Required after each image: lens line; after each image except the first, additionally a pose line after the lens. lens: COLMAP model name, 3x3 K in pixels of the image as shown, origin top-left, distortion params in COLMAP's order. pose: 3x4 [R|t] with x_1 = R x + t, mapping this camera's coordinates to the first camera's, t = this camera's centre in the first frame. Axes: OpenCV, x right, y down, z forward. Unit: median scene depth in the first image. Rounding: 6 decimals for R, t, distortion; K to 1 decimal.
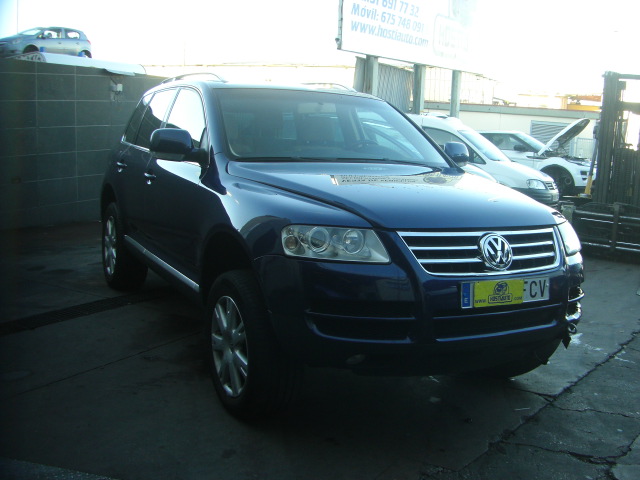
lens RADIAL K [[724.4, 0, 394.1], [0, 724.4, 252.1], [0, 0, 1]] dist [-0.174629, 0.085751]
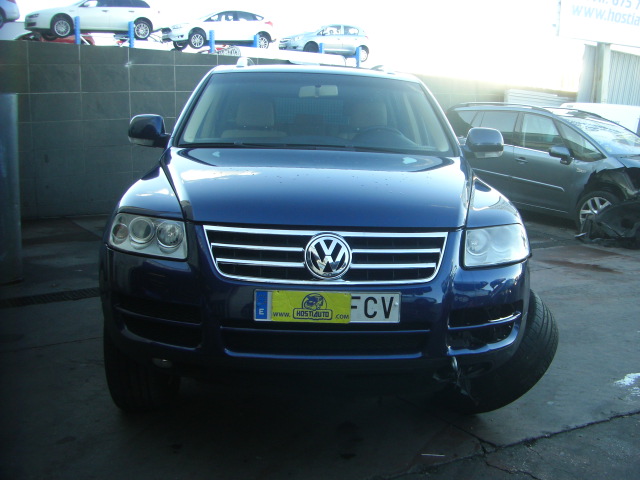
lens RADIAL K [[724.4, 0, 394.1], [0, 724.4, 252.1], [0, 0, 1]] dist [-0.174629, 0.085751]
pose [[0.905451, 0.068001, -0.418969, 0.538540], [-0.065410, 0.997647, 0.020564, -0.026555], [0.419382, 0.008785, 0.907768, 0.287049]]
